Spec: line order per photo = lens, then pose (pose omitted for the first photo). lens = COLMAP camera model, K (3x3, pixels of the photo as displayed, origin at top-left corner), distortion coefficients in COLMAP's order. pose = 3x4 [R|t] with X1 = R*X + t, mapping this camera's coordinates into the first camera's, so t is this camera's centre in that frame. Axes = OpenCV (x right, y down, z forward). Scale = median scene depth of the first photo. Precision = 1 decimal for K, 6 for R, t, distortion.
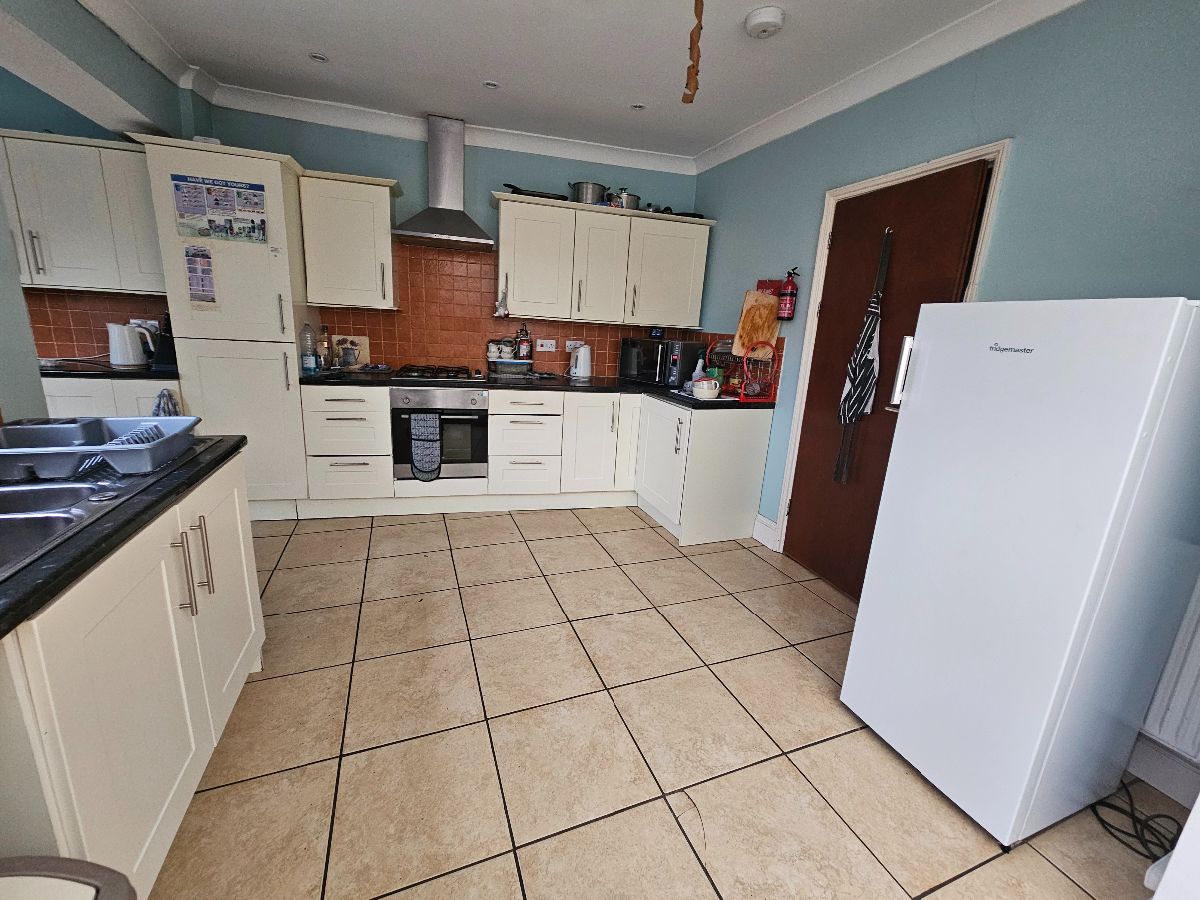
lens RADIAL K [[491.0, 0, 594.4], [0, 491.0, 443.5], [0, 0, 1]] dist [-0.000286, 0.003266]
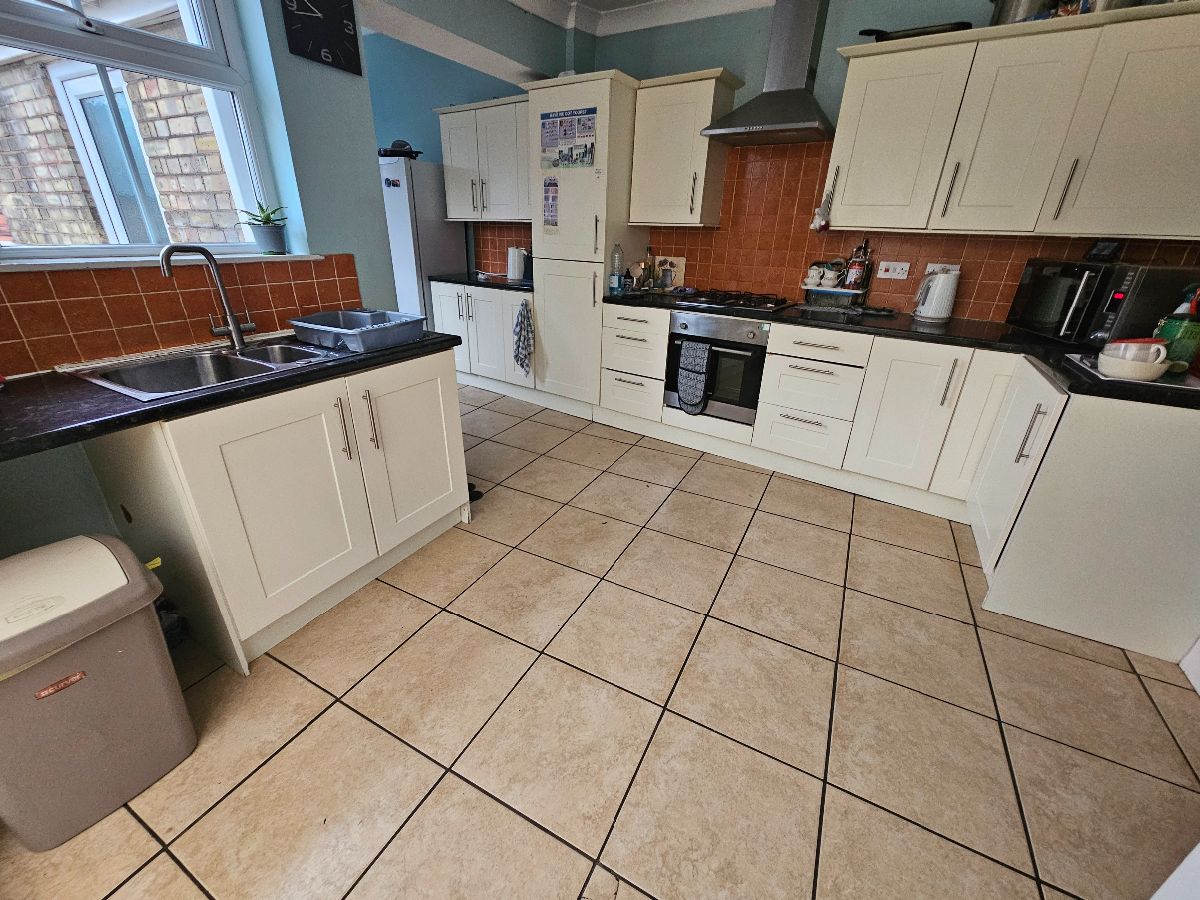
lens RADIAL K [[485.0, 0, 600.0], [0, 485.0, 450.0], [0, 0, 1]] dist [-0.002427, 0.000201]
pose [[0.653920, 0.275788, -0.704506, 0.240907], [-0.167140, 0.960846, 0.220997, -0.038280], [0.737870, -0.026763, 0.674412, 0.240728]]
